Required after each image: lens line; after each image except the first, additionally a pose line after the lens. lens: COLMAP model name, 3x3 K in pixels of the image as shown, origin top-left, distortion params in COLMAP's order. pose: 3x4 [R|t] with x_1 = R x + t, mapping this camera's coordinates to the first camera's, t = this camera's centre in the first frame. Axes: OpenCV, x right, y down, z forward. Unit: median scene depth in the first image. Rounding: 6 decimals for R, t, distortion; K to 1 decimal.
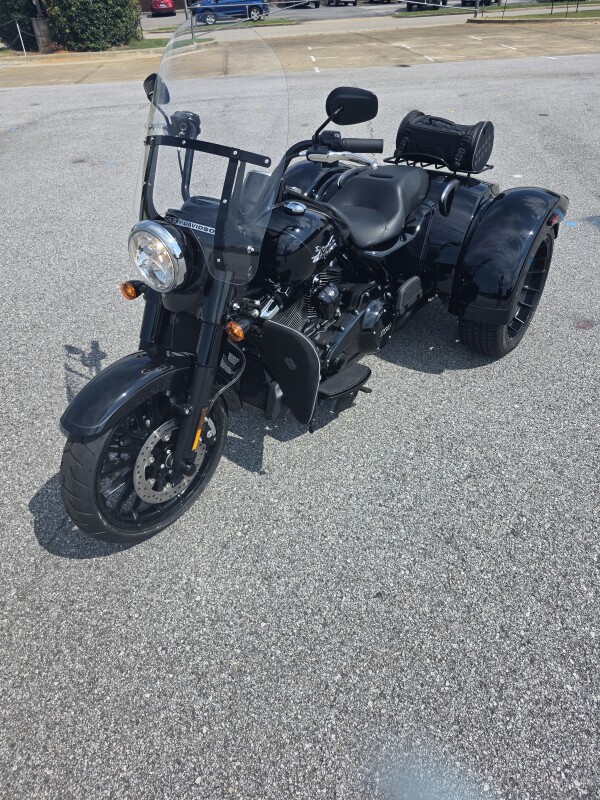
lens RADIAL K [[541.2, 0, 302.0], [0, 541.2, 396.4], [0, 0, 1]] dist [0.049043, -0.038259]
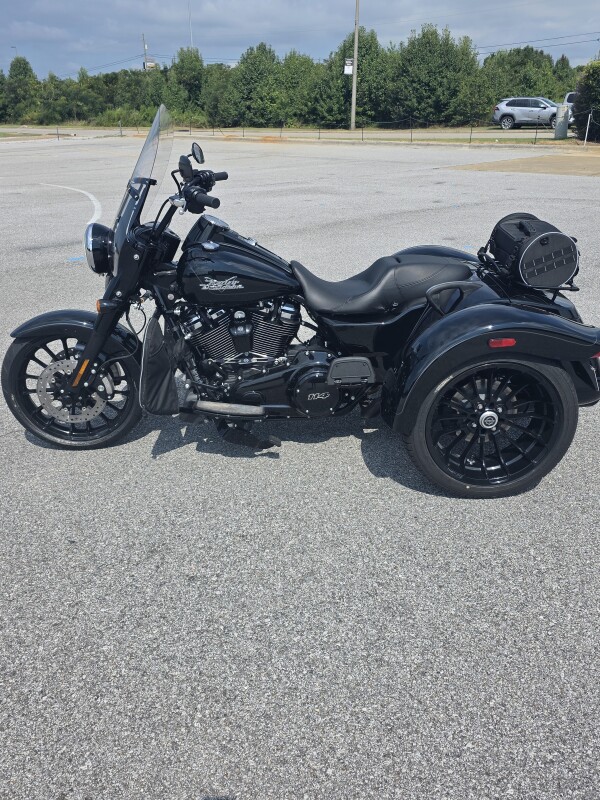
lens RADIAL K [[691.9, 0, 299.5], [0, 691.9, 395.6], [0, 0, 1]] dist [0.063625, -0.060830]
pose [[0.630293, 0.329883, -0.702786, 1.158981], [-0.471777, 0.881669, -0.009264, -0.110749], [0.616569, 0.337397, 0.711341, 0.097045]]
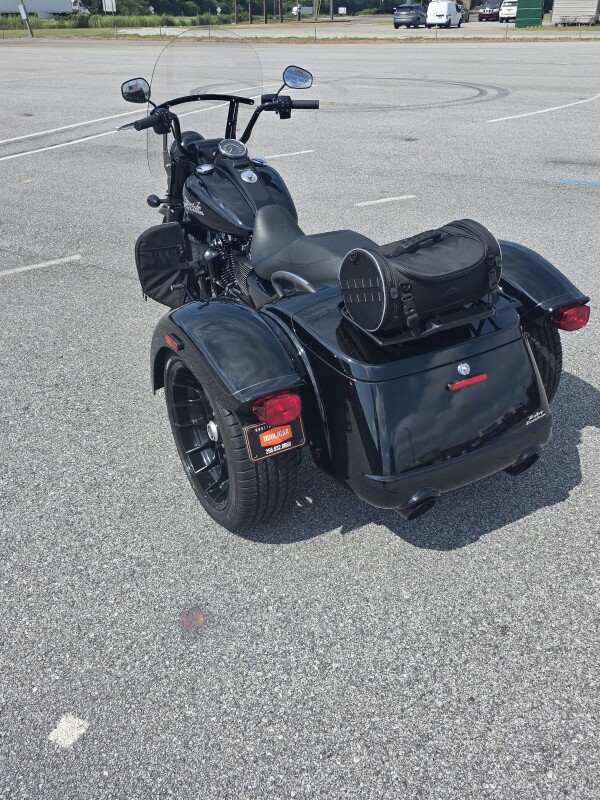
lens RADIAL K [[691.9, 0, 303.7], [0, 691.9, 399.6], [0, 0, 1]] dist [0.063625, -0.060830]
pose [[-0.395112, 0.498514, -0.771602, 1.265162], [-0.526559, 0.565364, 0.634901, -1.058372], [0.752743, 0.657151, 0.039115, 1.276624]]
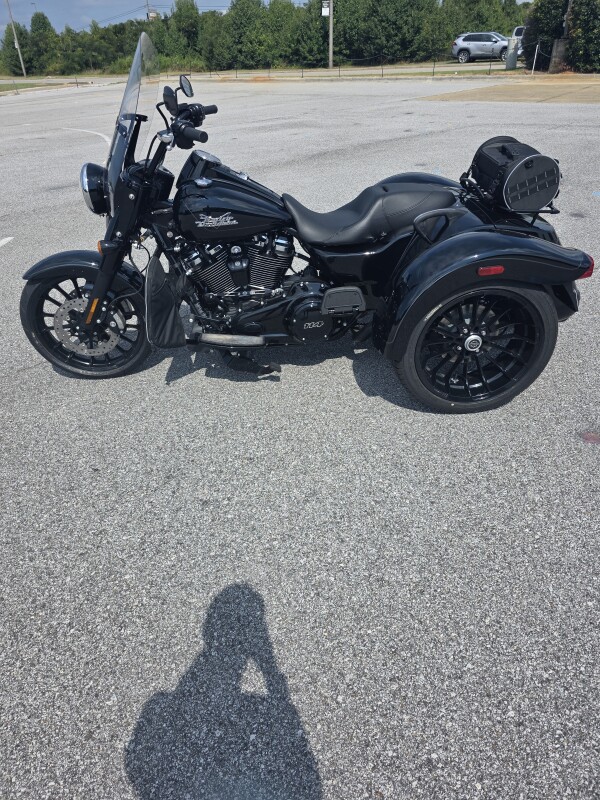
lens RADIAL K [[541.2, 0, 299.7], [0, 541.2, 393.3], [0, 0, 1]] dist [0.049043, -0.038259]
pose [[0.649621, 0.416426, -0.636067, 0.995548], [-0.436250, 0.889378, 0.136720, -0.156511], [0.622638, 0.188668, 0.759425, 0.226900]]
